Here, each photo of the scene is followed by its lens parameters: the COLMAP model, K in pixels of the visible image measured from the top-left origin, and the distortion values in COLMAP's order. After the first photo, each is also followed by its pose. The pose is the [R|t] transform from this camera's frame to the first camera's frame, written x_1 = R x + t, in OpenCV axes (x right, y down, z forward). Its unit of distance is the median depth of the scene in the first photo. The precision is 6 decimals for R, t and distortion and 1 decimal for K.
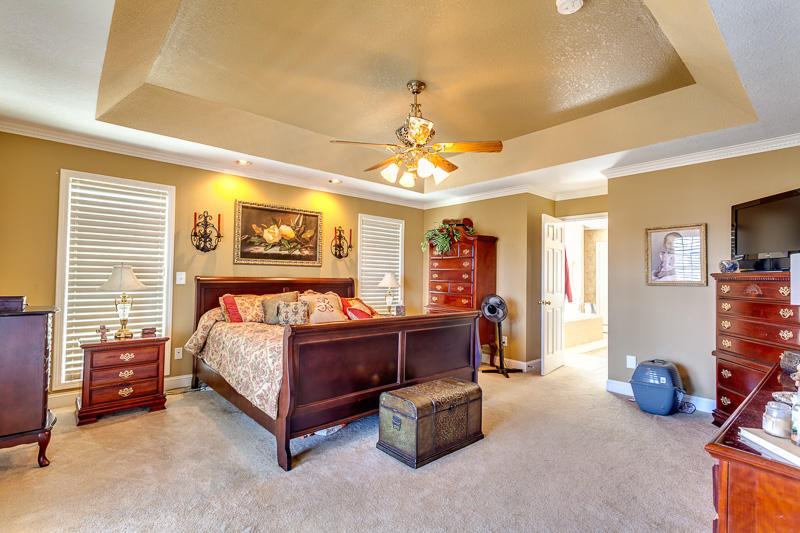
lens RADIAL K [[378.4, 0, 398.5], [0, 378.4, 269.0], [0, 0, 1]] dist [0.001716, 0.002178]
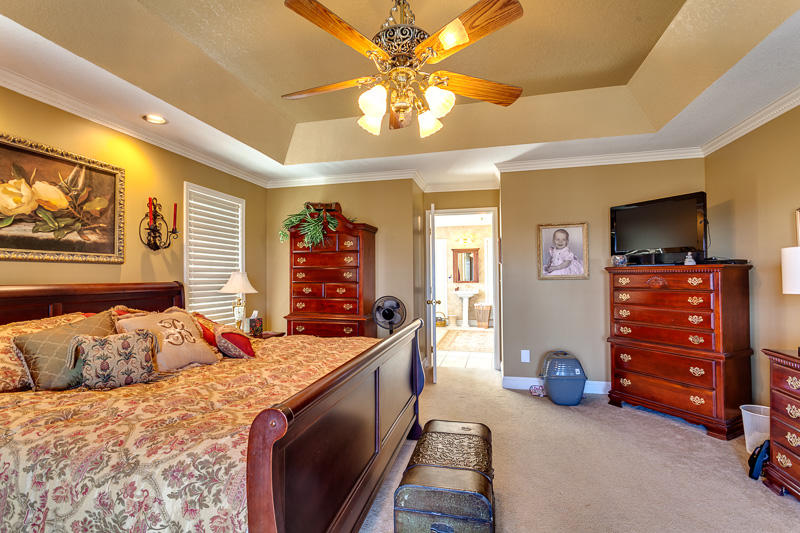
lens RADIAL K [[378.4, 0, 398.5], [0, 378.4, 269.0], [0, 0, 1]] dist [0.001716, 0.002178]
pose [[0.821984, -0.011589, 0.569392, -0.200341], [0.009240, 0.999933, 0.007014, 0.002307], [-0.569435, -0.000504, 0.822036, 0.304506]]
